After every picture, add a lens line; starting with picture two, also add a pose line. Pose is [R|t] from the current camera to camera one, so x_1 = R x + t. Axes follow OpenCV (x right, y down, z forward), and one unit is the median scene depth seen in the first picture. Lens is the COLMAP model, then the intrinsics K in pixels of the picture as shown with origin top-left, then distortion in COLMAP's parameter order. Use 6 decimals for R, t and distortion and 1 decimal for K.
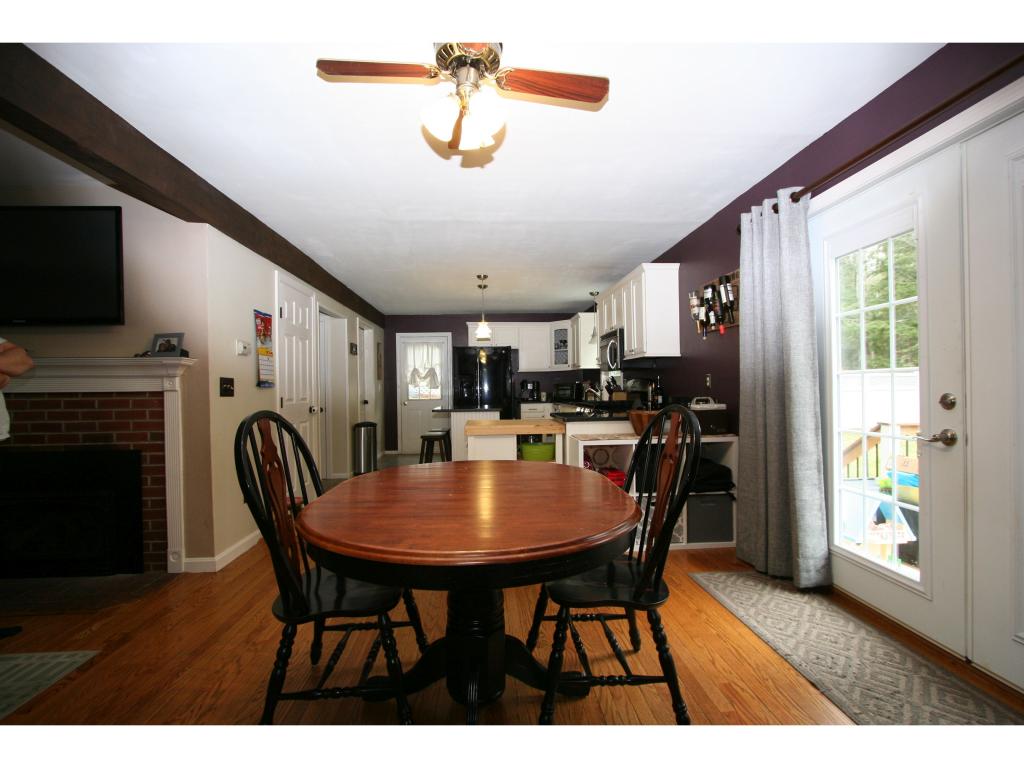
lens RADIAL K [[475.0, 0, 509.0], [0, 475.0, 388.8], [0, 0, 1]] dist [-0.019203, 0.001310]
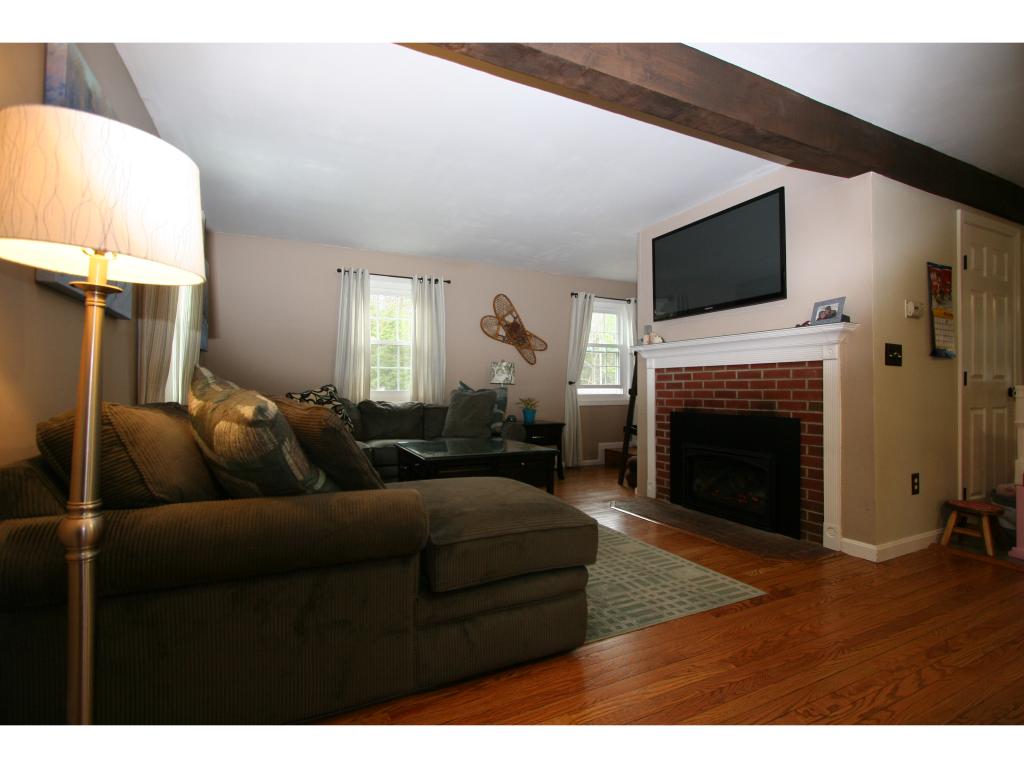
lens RADIAL K [[475.0, 0, 509.0], [0, 475.0, 388.8], [0, 0, 1]] dist [-0.019203, 0.001310]
pose [[0.371810, 0.010916, -0.928245, -0.066697], [-0.005059, 0.999940, 0.009733, 0.058224], [0.928295, 0.001077, 0.371843, 0.029301]]
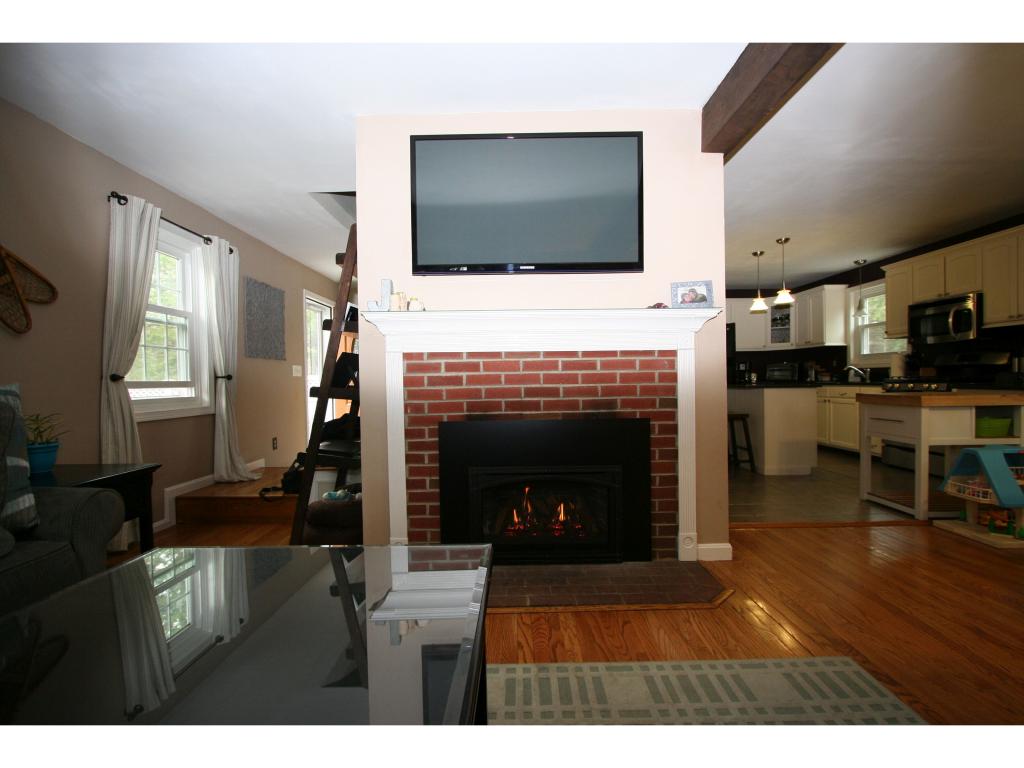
lens RADIAL K [[475.0, 0, 509.0], [0, 475.0, 388.8], [0, 0, 1]] dist [-0.019203, 0.001310]
pose [[0.997823, -0.001757, -0.065919, -0.983475], [0.002873, 0.999854, 0.016839, 0.060644], [0.065879, -0.016992, 0.997683, 0.116462]]
